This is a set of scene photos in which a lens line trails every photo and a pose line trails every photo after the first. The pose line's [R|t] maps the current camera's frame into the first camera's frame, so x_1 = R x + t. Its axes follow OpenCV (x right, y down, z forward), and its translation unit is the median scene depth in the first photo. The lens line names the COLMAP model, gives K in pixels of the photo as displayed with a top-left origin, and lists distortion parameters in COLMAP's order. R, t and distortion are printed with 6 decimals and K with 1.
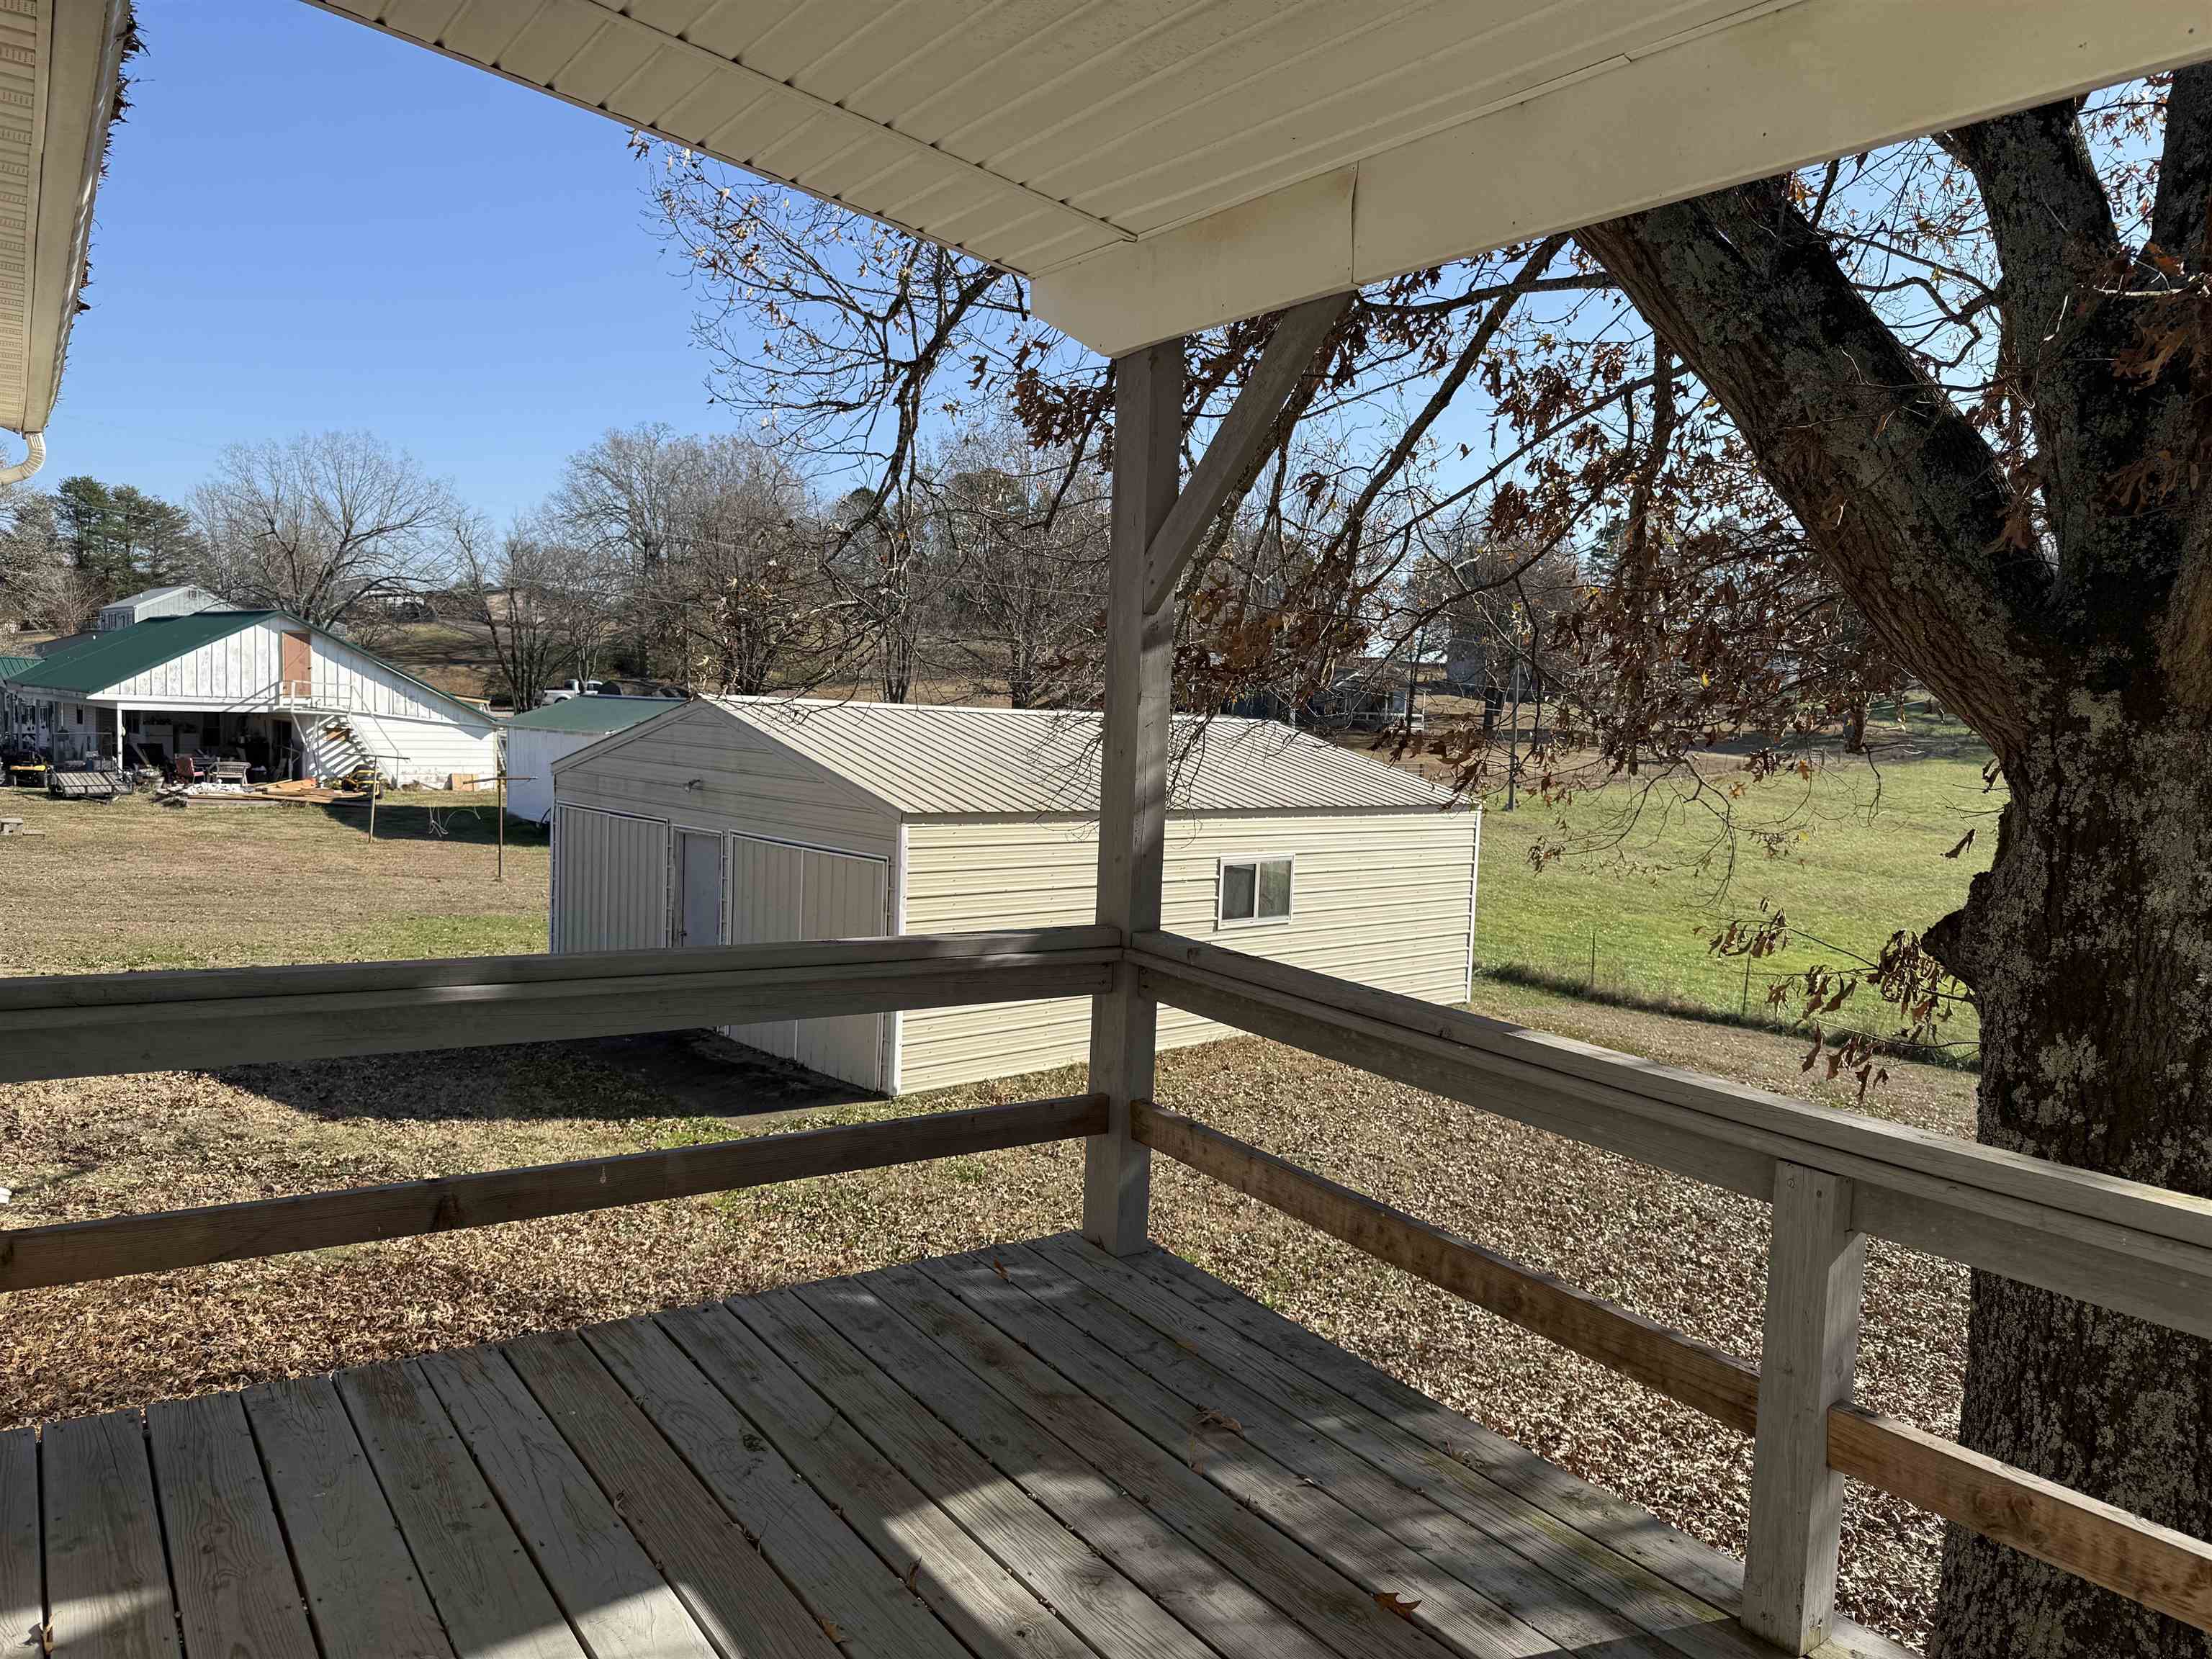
lens RADIAL K [[1541.0, 0, 1102.1], [0, 1541.0, 829.0], [0, 0, 1]] dist [0.034220, -0.011183]
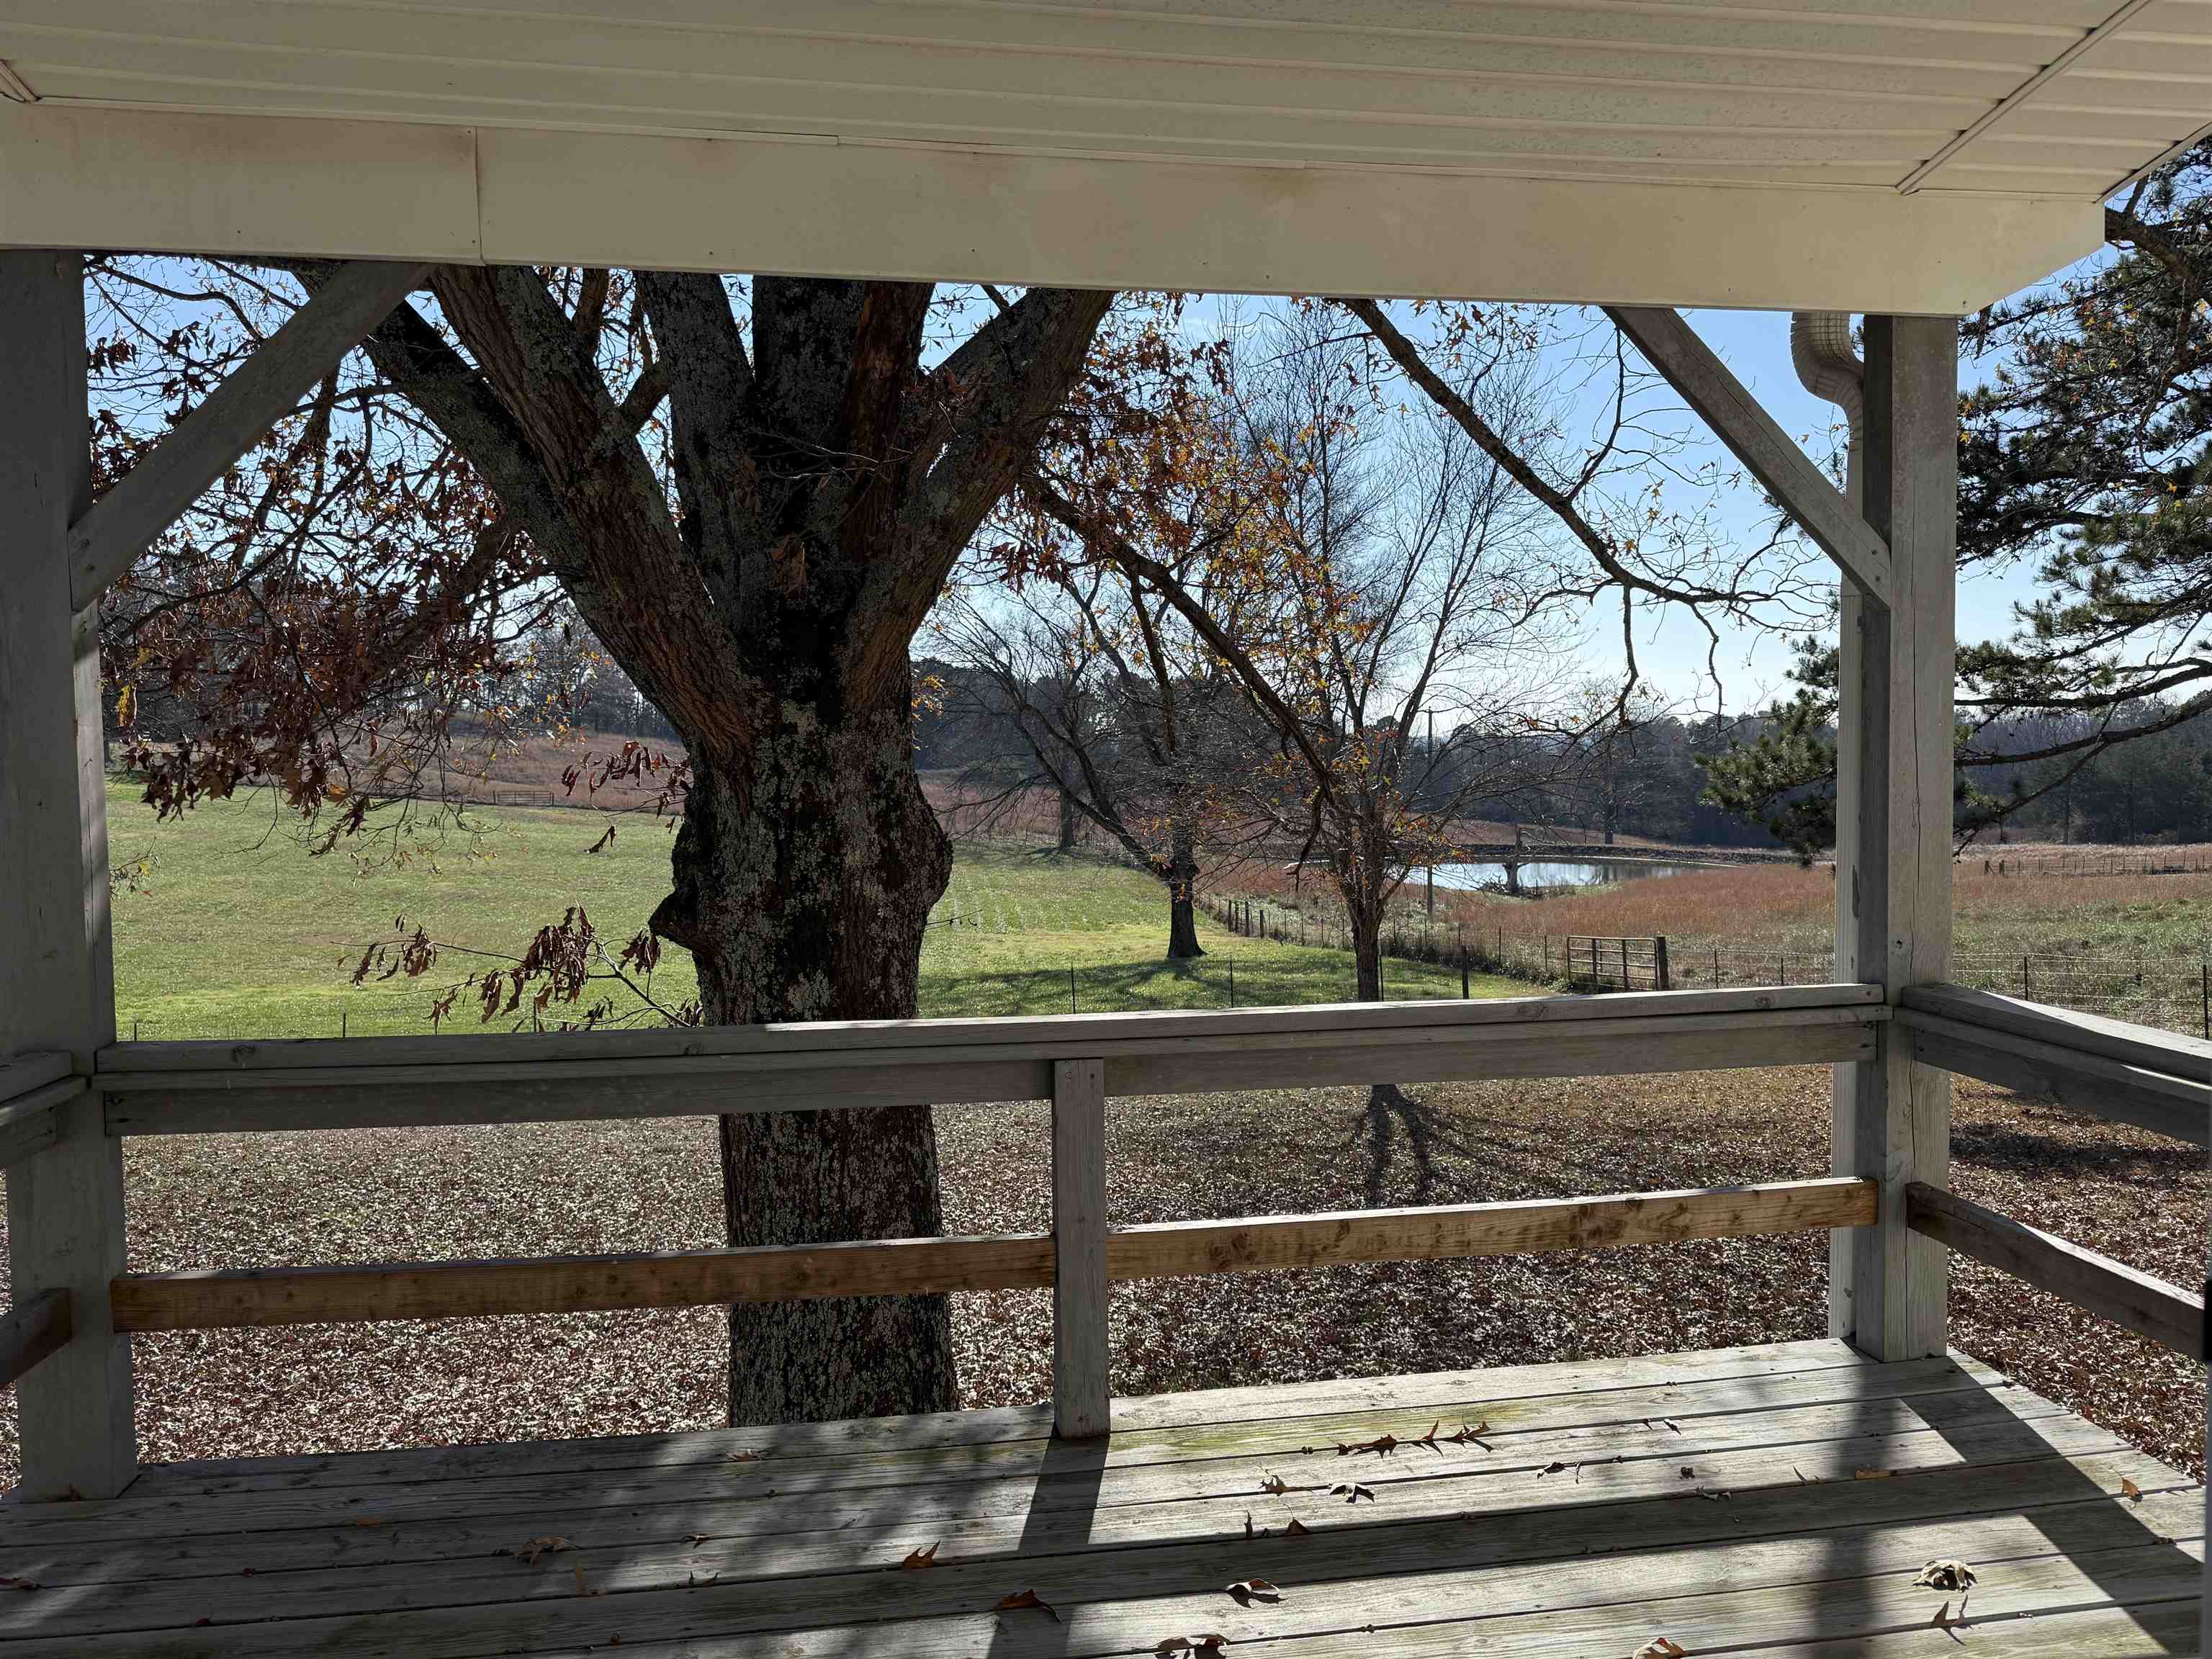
lens RADIAL K [[1541.0, 0, 1106.1], [0, 1541.0, 827.3], [0, 0, 1]] dist [0.034220, -0.011183]
pose [[0.438305, -0.087016, 0.894604, -0.386730], [0.100295, 0.993822, 0.047528, -0.021352], [-0.893213, 0.068892, 0.444324, 0.220793]]
